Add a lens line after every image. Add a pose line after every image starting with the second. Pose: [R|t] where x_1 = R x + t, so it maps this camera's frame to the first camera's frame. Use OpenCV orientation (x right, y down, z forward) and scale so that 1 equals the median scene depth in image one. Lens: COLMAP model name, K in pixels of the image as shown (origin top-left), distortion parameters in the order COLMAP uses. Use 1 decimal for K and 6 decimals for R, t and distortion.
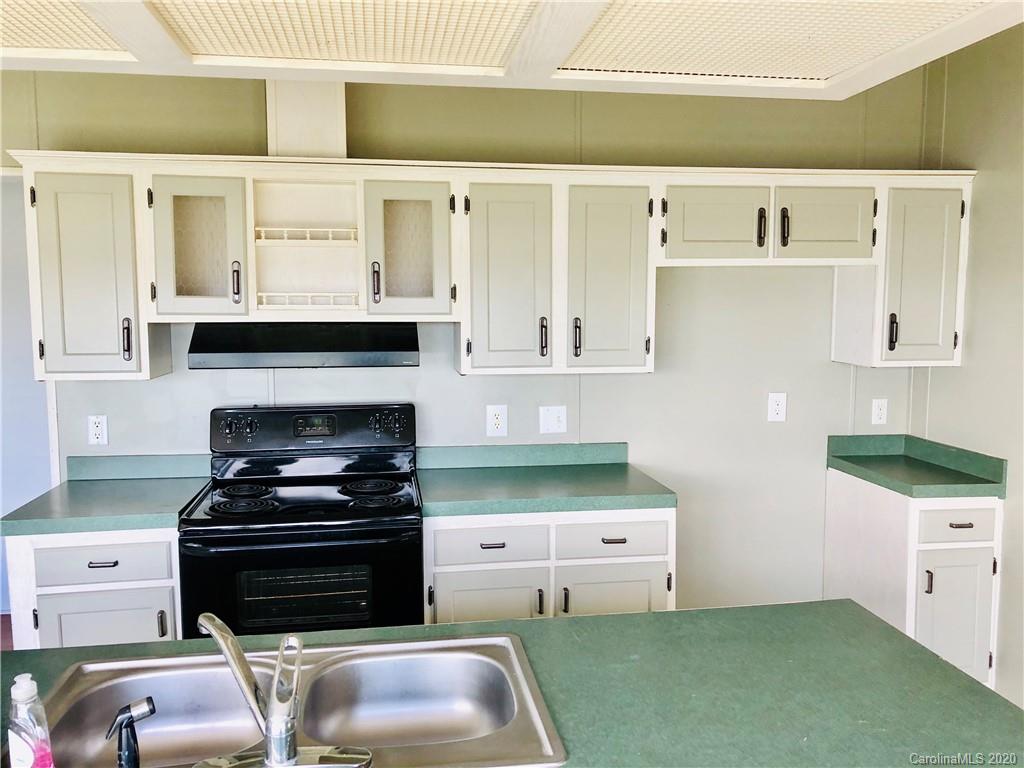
lens RADIAL K [[832.1, 0, 509.2], [0, 832.1, 378.2], [0, 0, 1]] dist [0.047934, -0.045439]
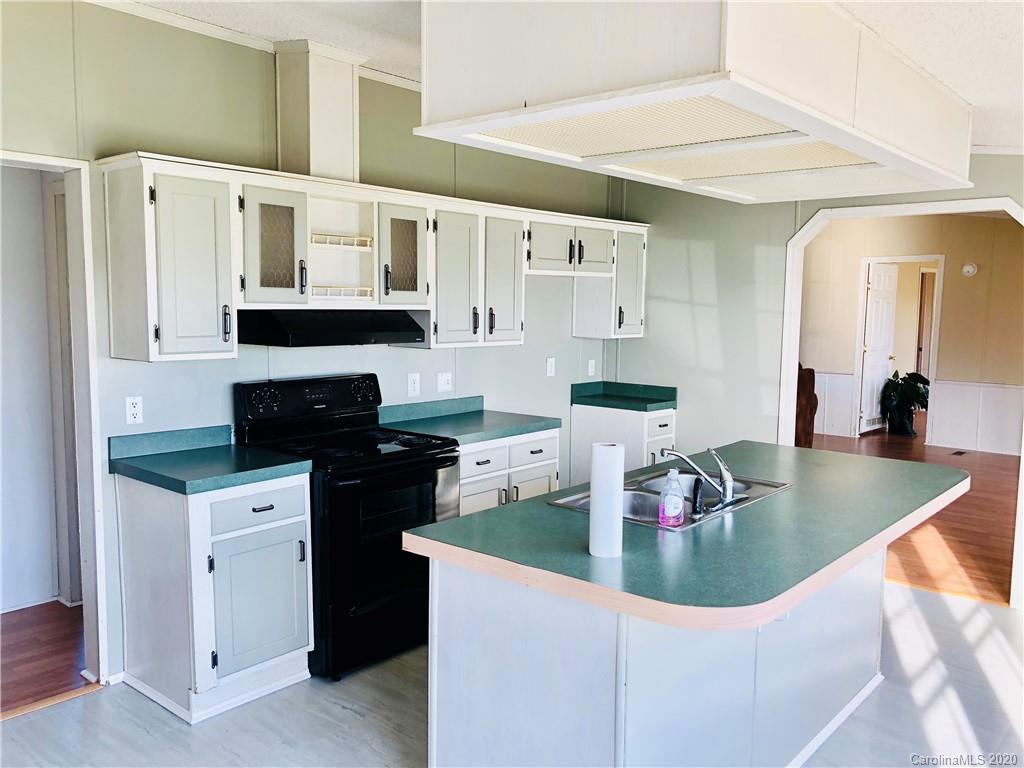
lens RADIAL K [[832.1, 0, 512.6], [0, 832.1, 386.3], [0, 0, 1]] dist [0.047934, -0.045439]
pose [[0.755289, -0.055331, 0.653052, -0.849599], [0.041624, 0.998468, 0.036456, 0.013406], [-0.654069, -0.000352, 0.756435, -0.129528]]
